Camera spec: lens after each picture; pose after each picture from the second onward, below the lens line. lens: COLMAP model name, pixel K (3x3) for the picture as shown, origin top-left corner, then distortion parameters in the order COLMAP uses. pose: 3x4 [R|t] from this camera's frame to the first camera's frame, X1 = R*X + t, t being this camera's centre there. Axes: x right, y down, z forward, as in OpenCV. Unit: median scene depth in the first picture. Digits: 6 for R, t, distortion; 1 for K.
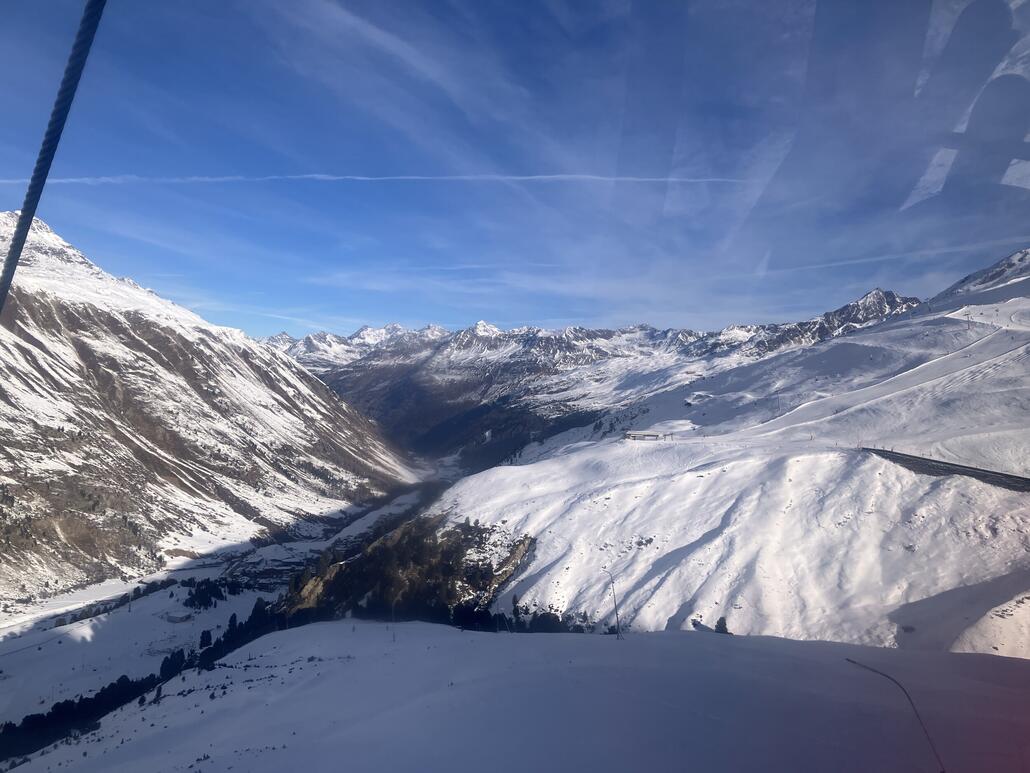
lens RADIAL K [[831.2, 0, 507.0], [0, 831.2, 392.7], [0, 0, 1]] dist [0.026077, 0.003794]
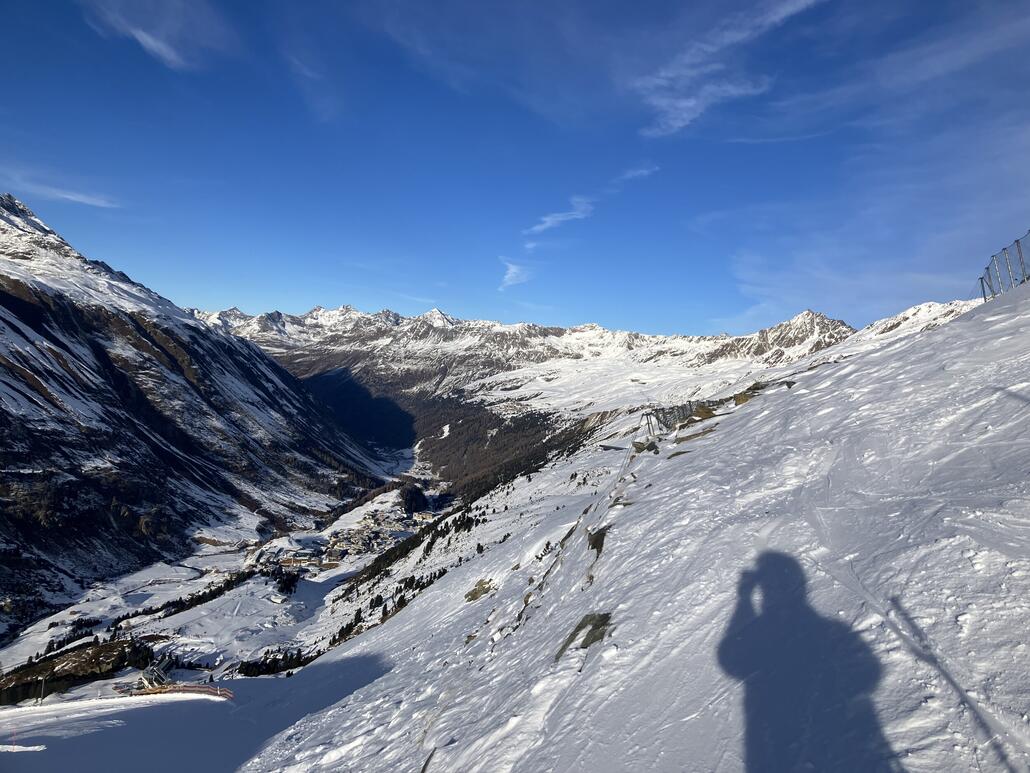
lens RADIAL K [[831.2, 0, 520.9], [0, 831.2, 379.9], [0, 0, 1]] dist [0.026077, 0.003794]
pose [[0.995439, 0.050624, 0.080864, -0.030856], [-0.050902, 0.998703, 0.001379, -0.036268], [-0.080689, -0.005489, 0.996724, -0.129382]]
